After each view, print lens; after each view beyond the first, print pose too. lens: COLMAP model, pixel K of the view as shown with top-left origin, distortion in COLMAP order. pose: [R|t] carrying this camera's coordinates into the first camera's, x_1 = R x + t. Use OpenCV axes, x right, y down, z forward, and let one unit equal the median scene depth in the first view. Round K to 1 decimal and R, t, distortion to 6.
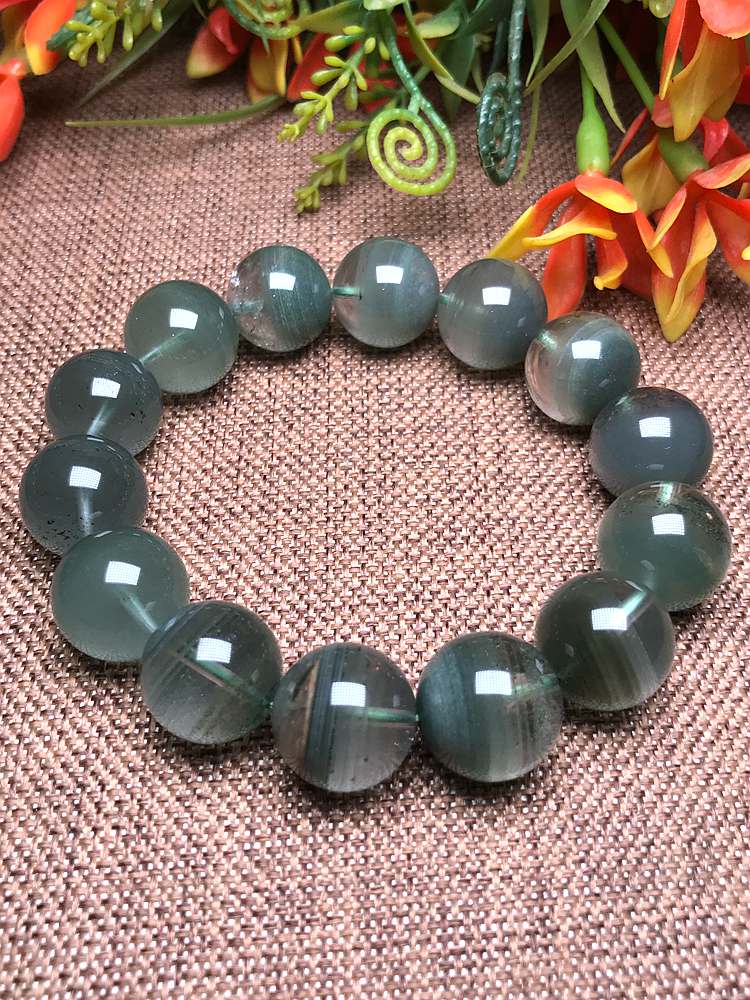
lens RADIAL K [[1059.8, 0, 369.4], [0, 1059.8, 476.3], [0, 0, 1]] dist [-0.014609, -0.003078]
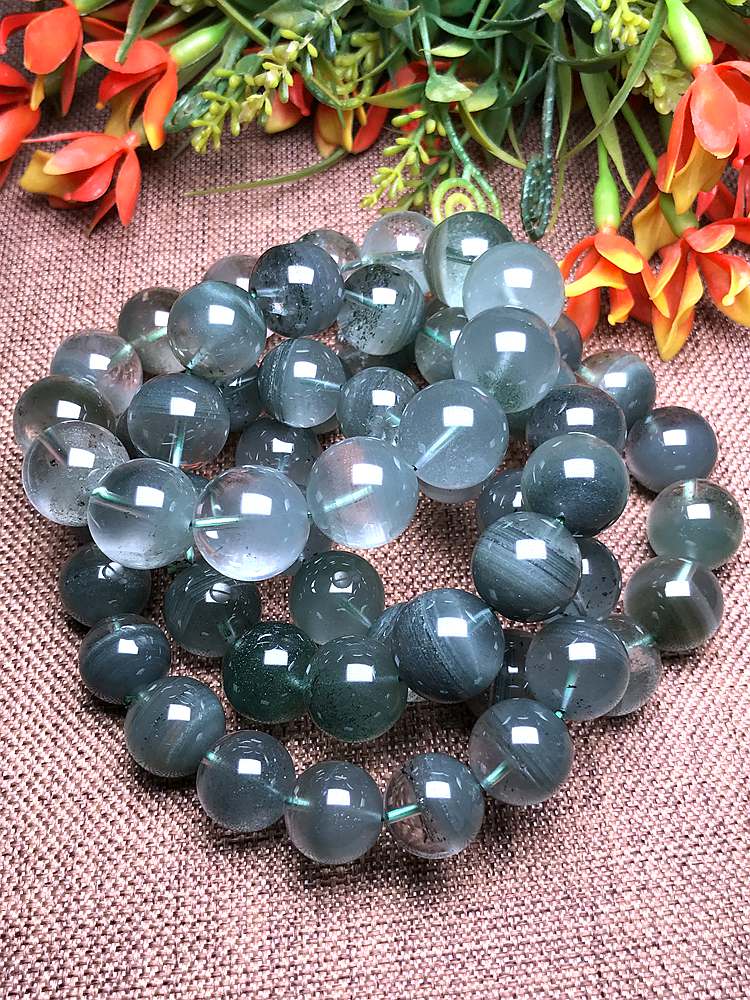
lens RADIAL K [[1113.9, 0, 379.6], [0, 1113.9, 501.3], [0, 0, 1]] dist [0.004158, -0.013361]
pose [[0.999154, -0.035307, 0.021095, -0.138986], [0.033368, 0.995728, 0.086094, -0.113672], [-0.024045, -0.085317, 0.996064, -0.462909]]
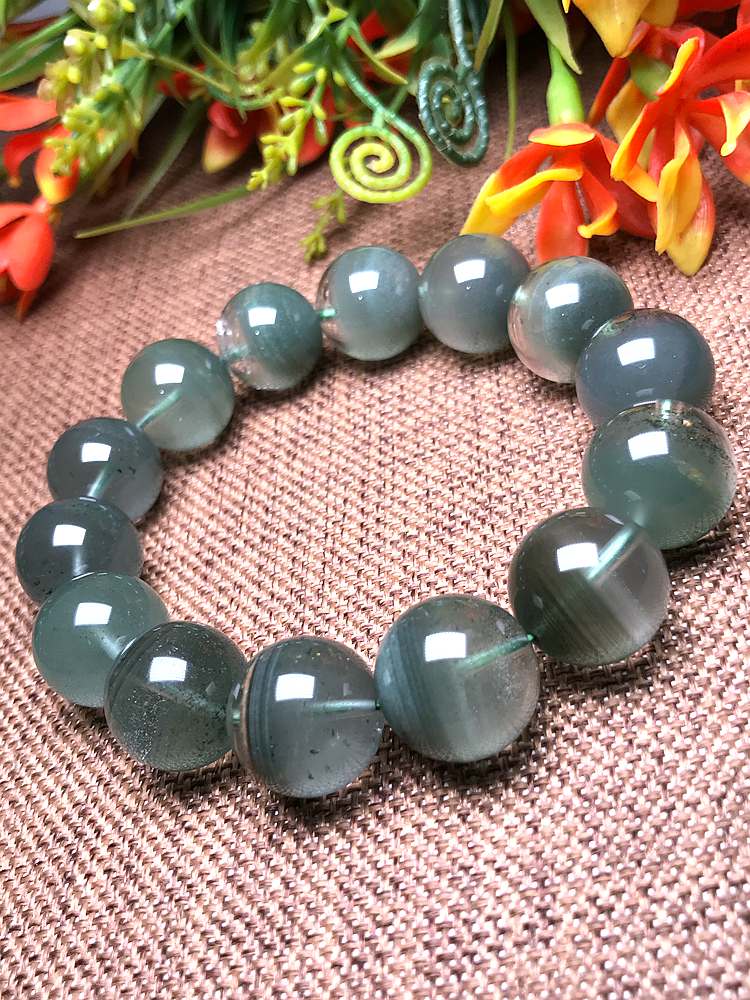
lens RADIAL K [[1065.1, 0, 375.0], [0, 1065.1, 500.0], [0, 0, 1]] dist [-0.015383, 0.003663]
pose [[0.944732, -0.215075, -0.247437, 0.285086], [0.188146, 0.973758, -0.128048, 0.162949], [0.268484, 0.074416, 0.960406, 0.105647]]
